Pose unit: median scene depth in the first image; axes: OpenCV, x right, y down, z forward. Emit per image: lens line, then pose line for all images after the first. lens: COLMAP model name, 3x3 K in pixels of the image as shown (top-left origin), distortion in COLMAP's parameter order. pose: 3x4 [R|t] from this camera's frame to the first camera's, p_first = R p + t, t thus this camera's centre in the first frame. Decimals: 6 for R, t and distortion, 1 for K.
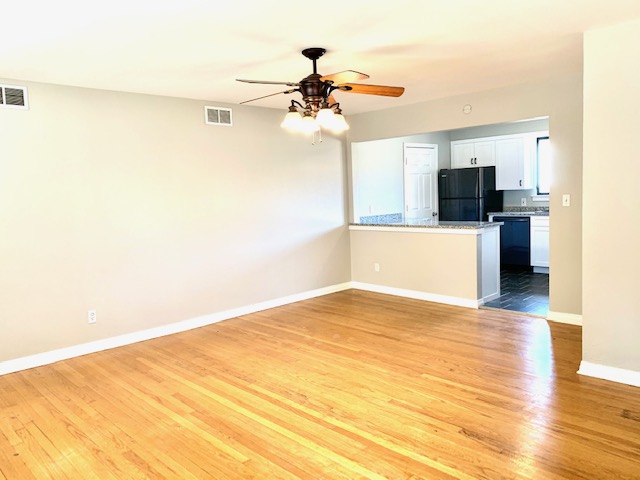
lens RADIAL K [[488.7, 0, 320.0], [0, 488.7, 240.0], [0, 0, 1]] dist [0.011785, -0.002044]
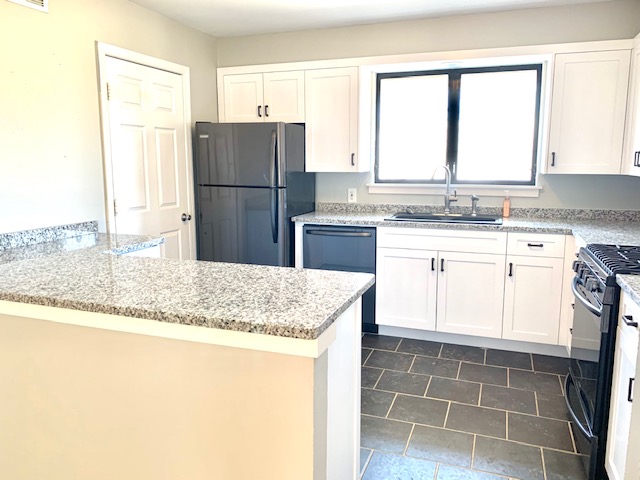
lens RADIAL K [[514.3, 0, 320.2], [0, 514.3, 252.7], [0, 0, 1]] dist [0.009675, -0.004078]
pose [[0.899153, -0.035707, 0.436175, 0.135891], [0.003961, 0.997289, 0.073477, -0.056549], [-0.437617, -0.064340, 0.896857, 0.507786]]
